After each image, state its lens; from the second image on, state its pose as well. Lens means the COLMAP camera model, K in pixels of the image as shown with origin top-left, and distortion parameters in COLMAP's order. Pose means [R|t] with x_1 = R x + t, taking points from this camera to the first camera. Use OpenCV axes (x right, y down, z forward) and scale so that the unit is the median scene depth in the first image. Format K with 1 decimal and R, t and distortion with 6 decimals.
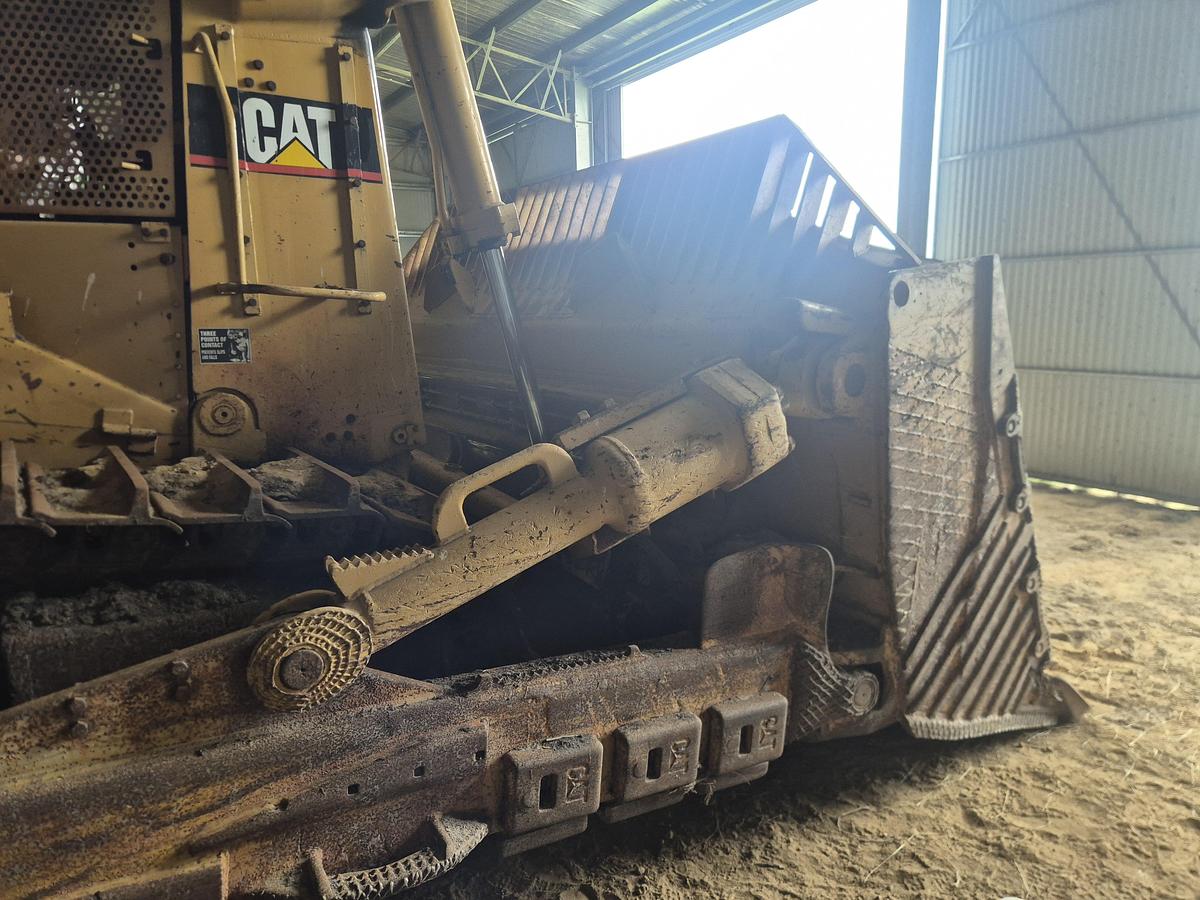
lens RADIAL K [[814.2, 0, 595.9], [0, 814.2, 460.3], [0, 0, 1]] dist [0.077406, -0.066942]
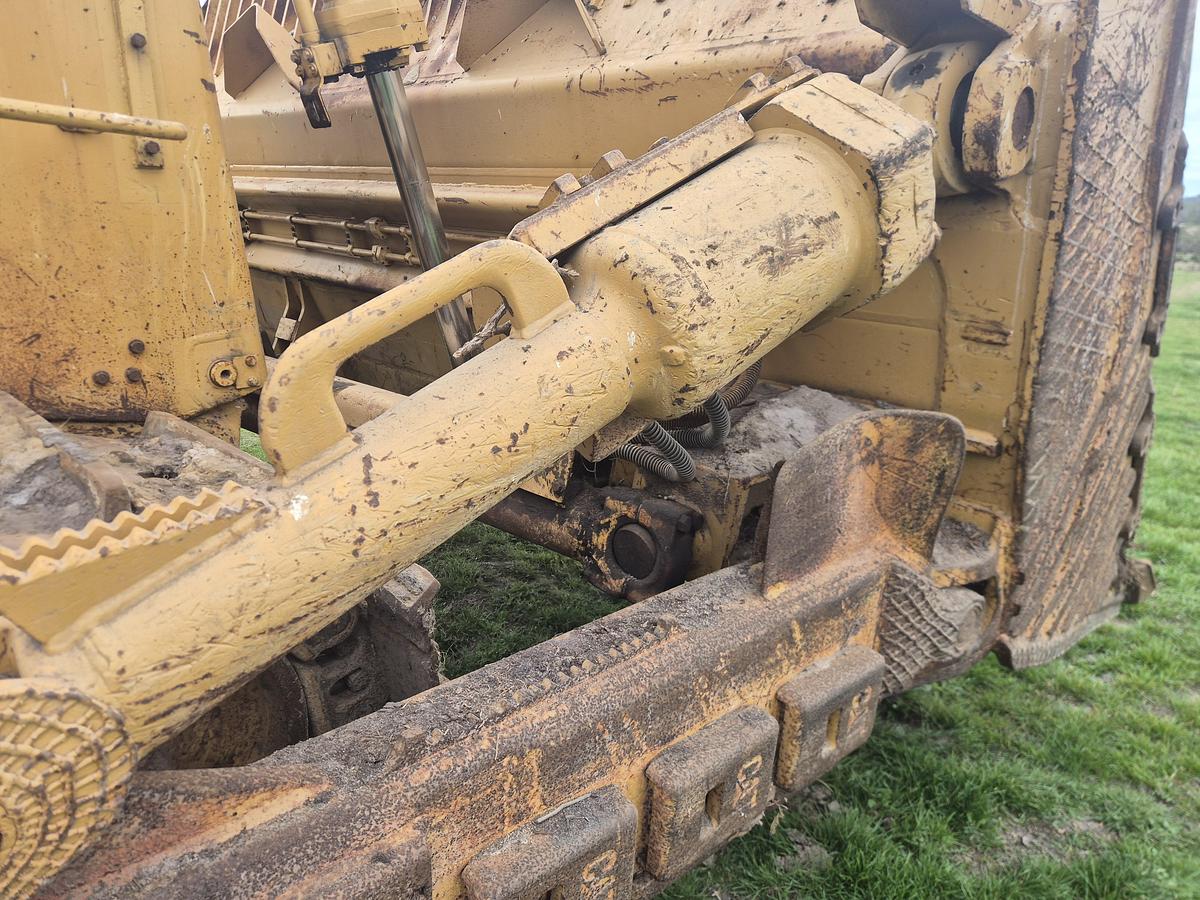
lens RADIAL K [[814.2, 0, 591.1], [0, 814.2, 453.4], [0, 0, 1]] dist [0.077406, -0.066942]
pose [[0.984632, -0.066170, 0.161620, -0.093850], [0.036725, 0.983200, 0.178800, 0.016278], [-0.170736, -0.170117, 0.970520, 0.506956]]
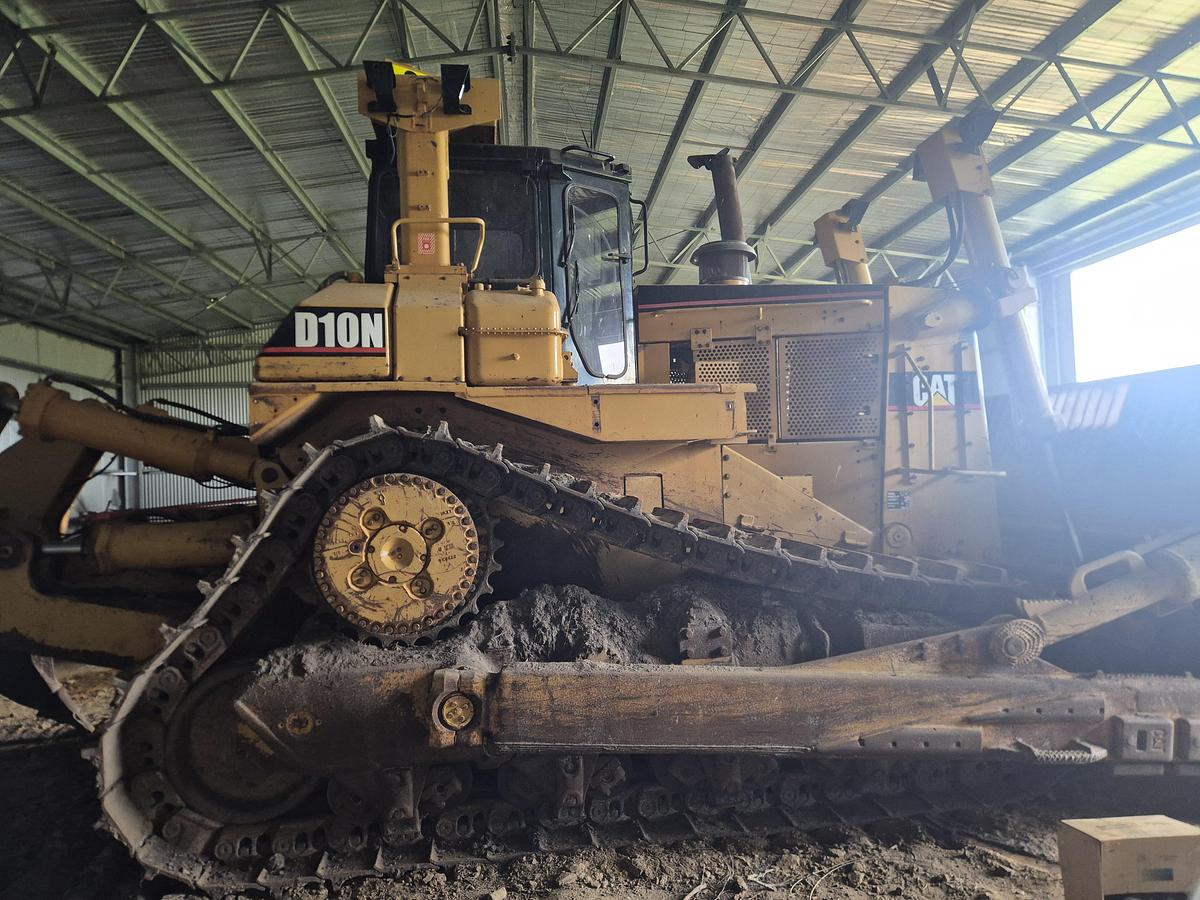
lens RADIAL K [[814.2, 0, 589.6], [0, 814.2, 450.5], [0, 0, 1]] dist [0.077406, -0.066942]
pose [[0.893666, -0.027699, -0.447876, -0.295834], [-0.061307, 0.981197, -0.183011, 0.174183], [0.444524, 0.191009, 0.875165, -1.243119]]
